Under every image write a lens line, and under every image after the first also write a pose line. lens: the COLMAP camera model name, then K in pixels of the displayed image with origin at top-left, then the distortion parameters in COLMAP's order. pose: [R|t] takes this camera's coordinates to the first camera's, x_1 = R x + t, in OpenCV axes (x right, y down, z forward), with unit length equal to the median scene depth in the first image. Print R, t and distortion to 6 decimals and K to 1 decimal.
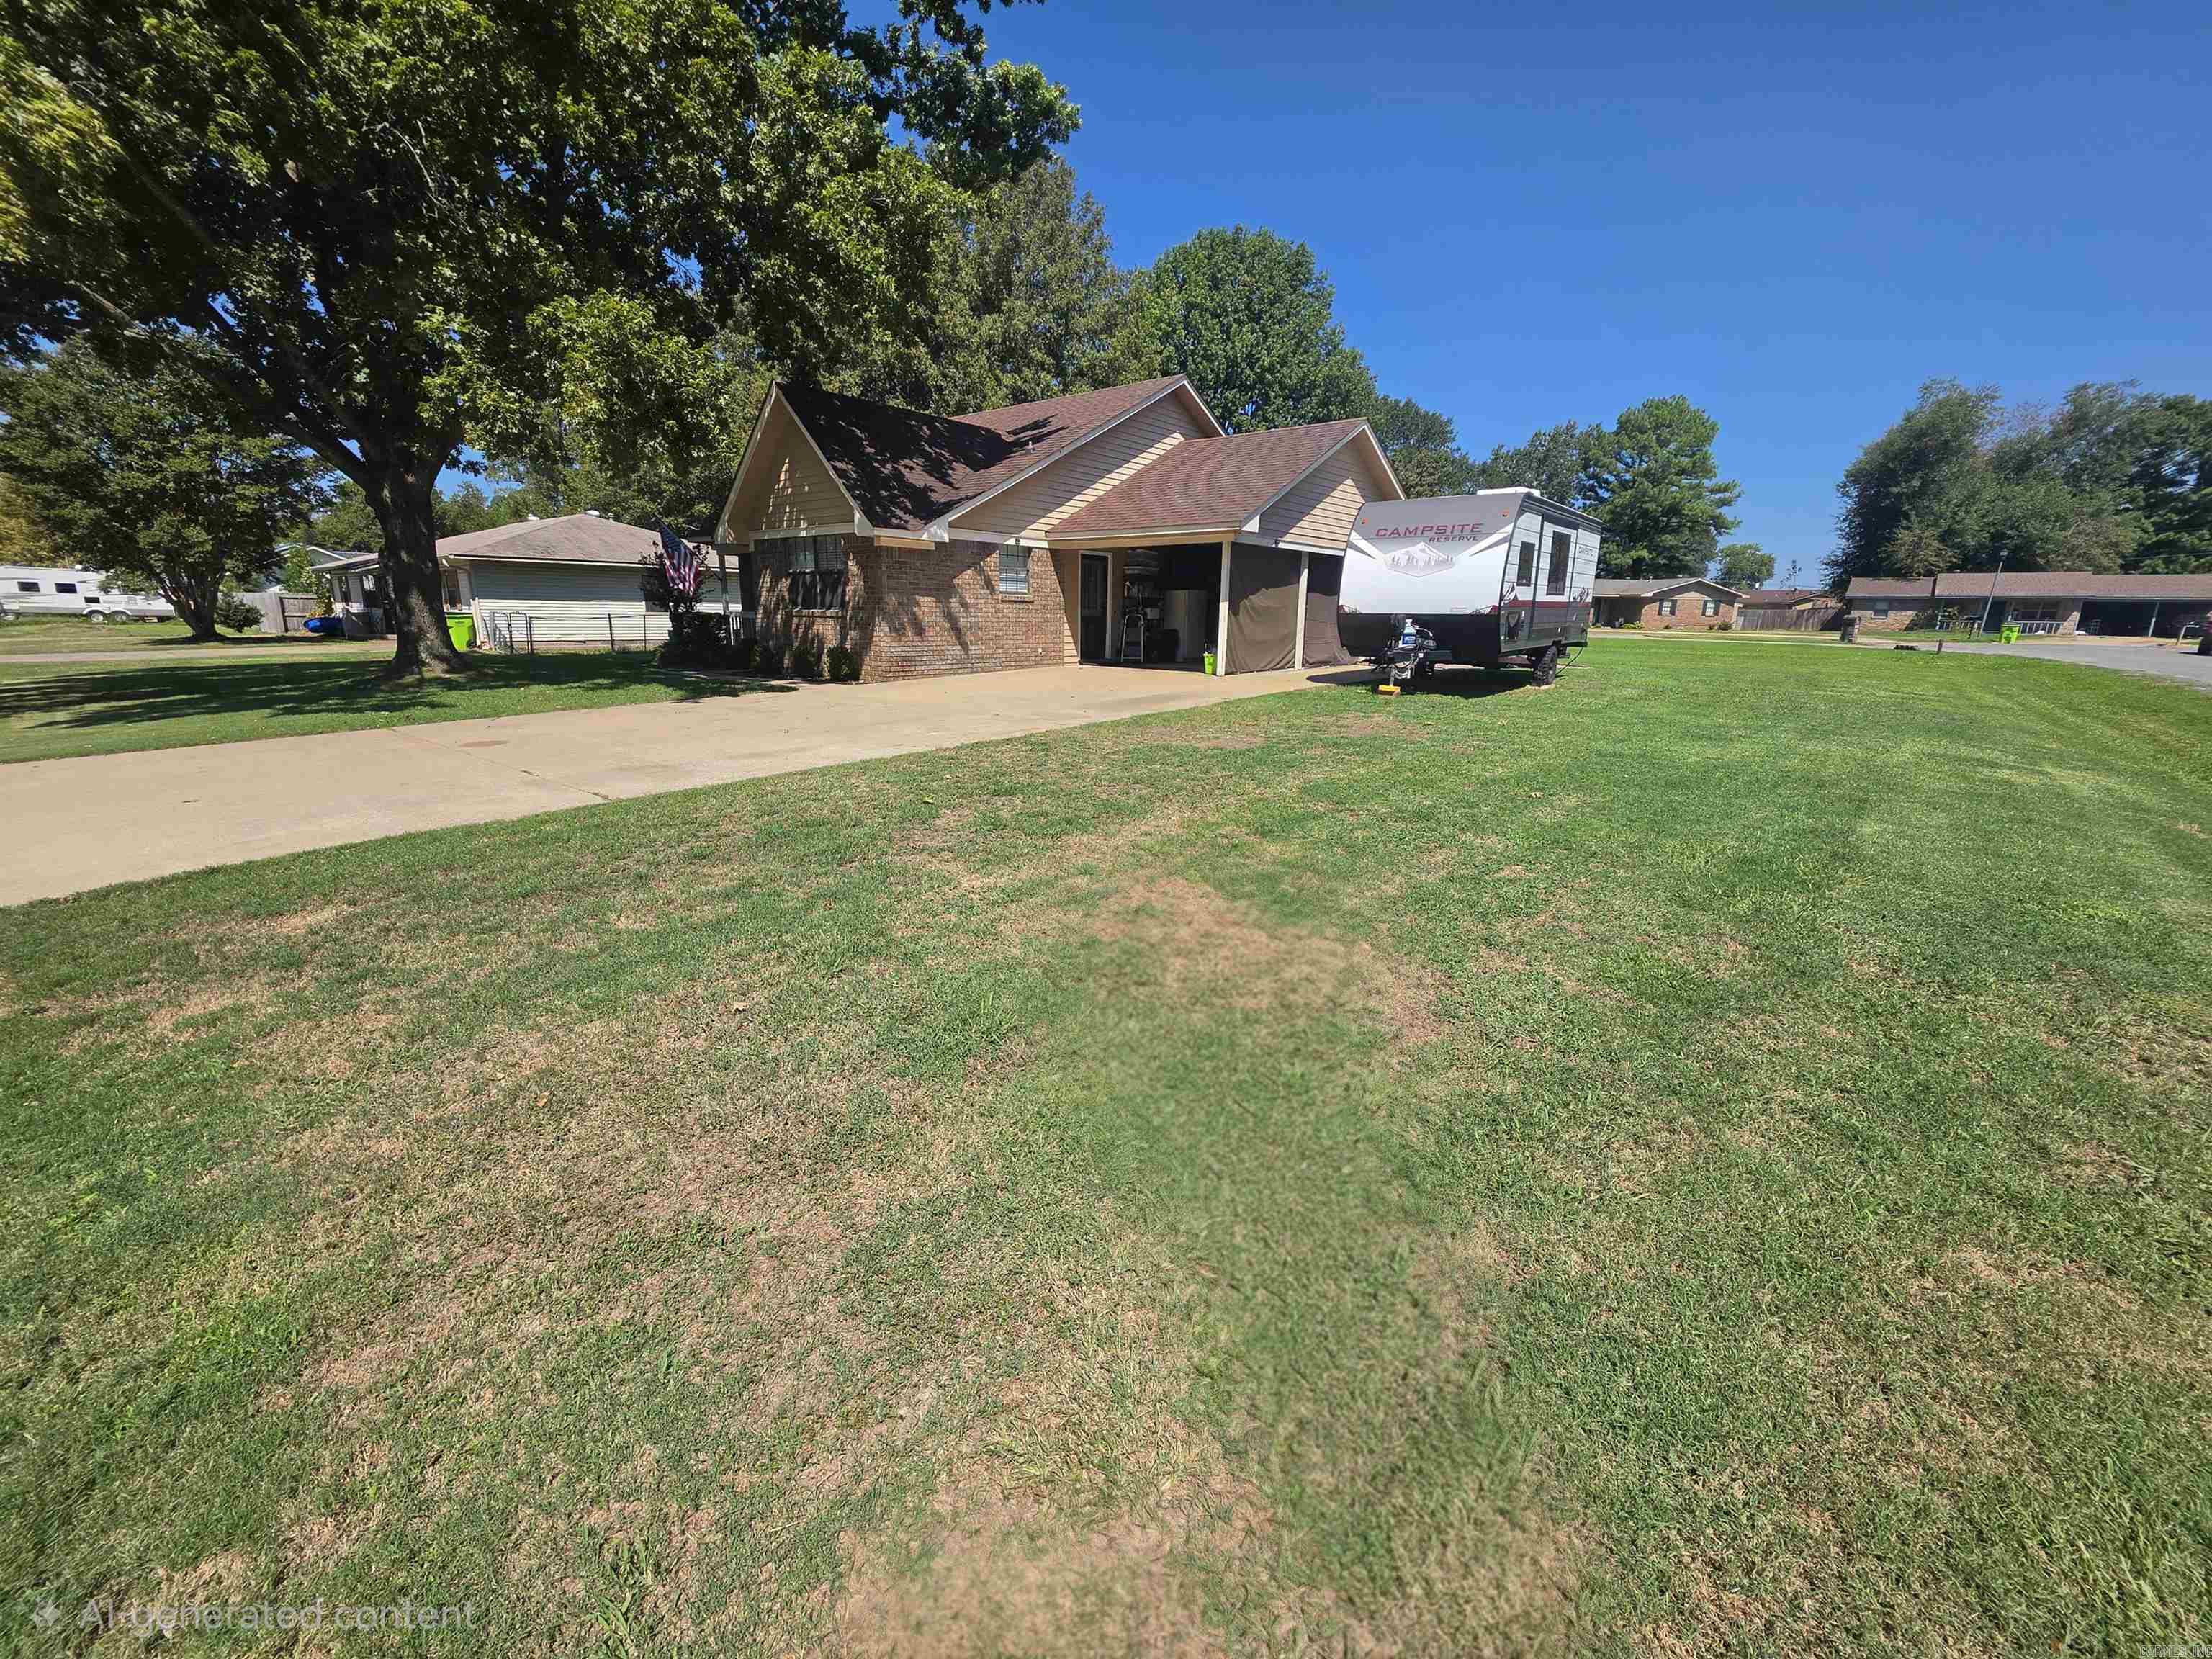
lens RADIAL K [[889.6, 0, 1098.0], [0, 889.6, 826.2], [0, 0, 1]] dist [-0.000519, -0.000707]
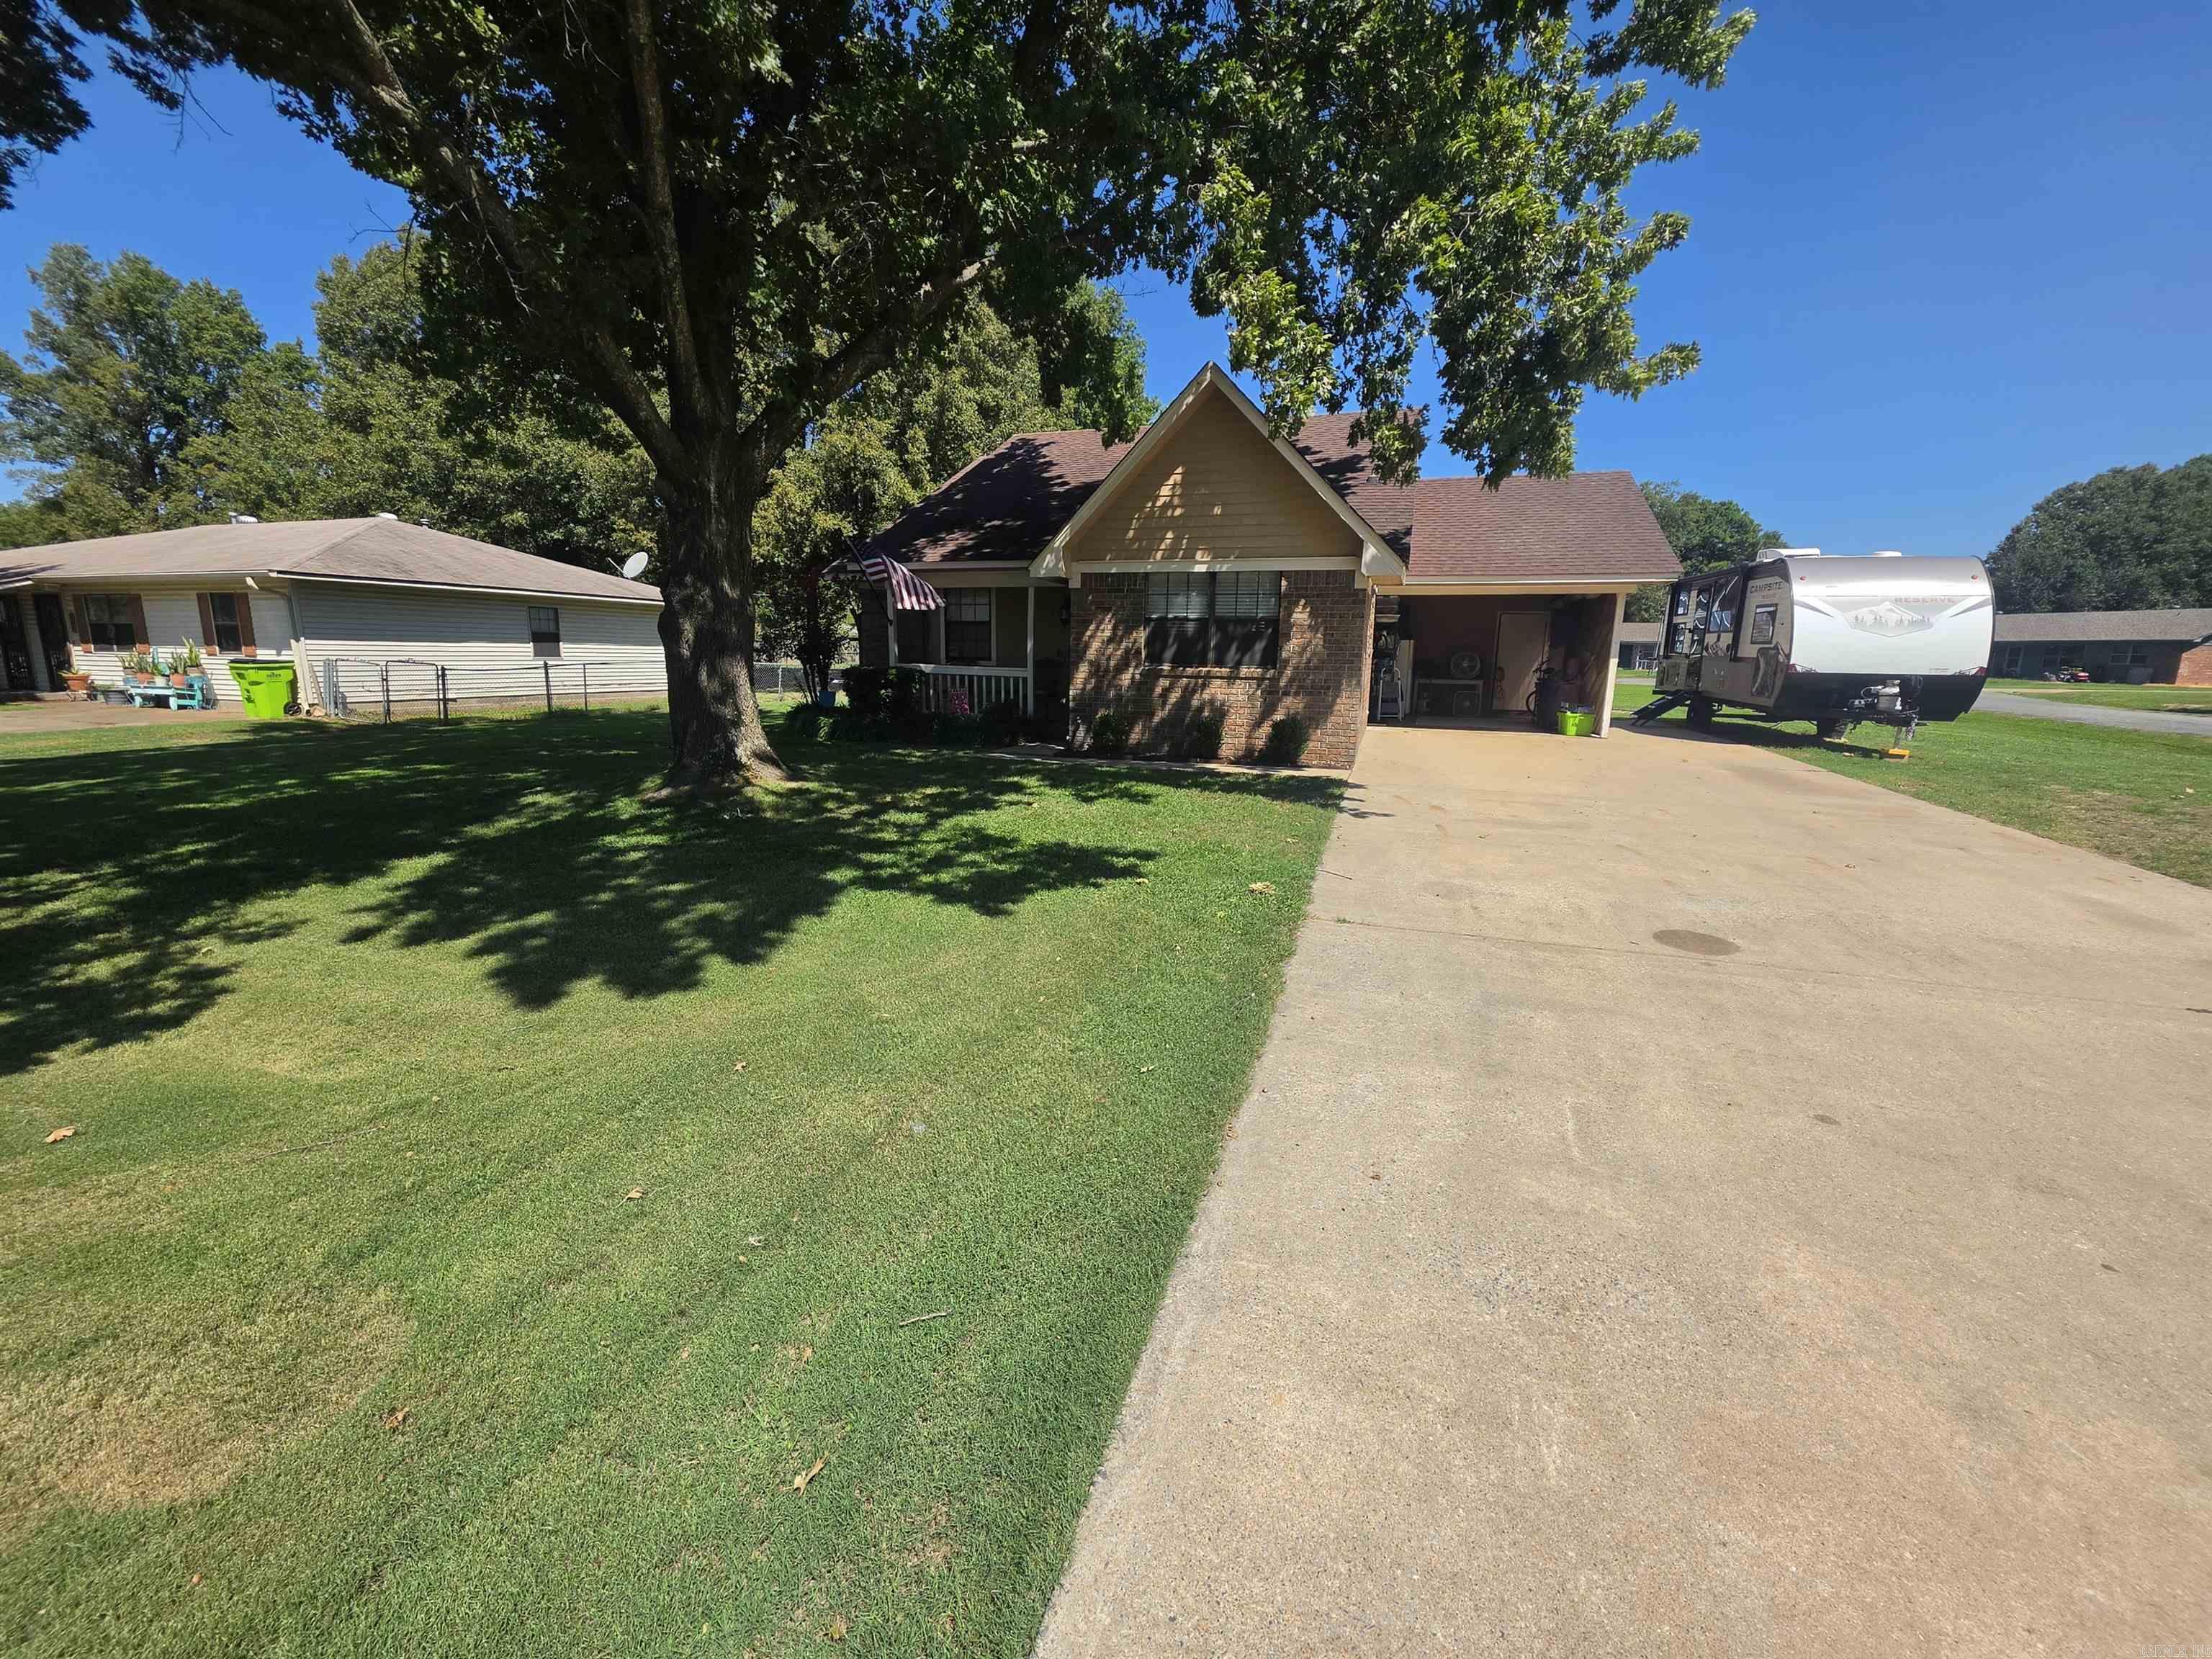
lens RADIAL K [[889.6, 0, 1098.0], [0, 889.6, 826.2], [0, 0, 1]] dist [-0.000519, -0.000707]
pose [[0.934120, -0.065584, 0.350883, -0.663223], [0.078566, 0.996646, -0.022873, -0.098059], [-0.348207, 0.048934, 0.936140, 0.325155]]
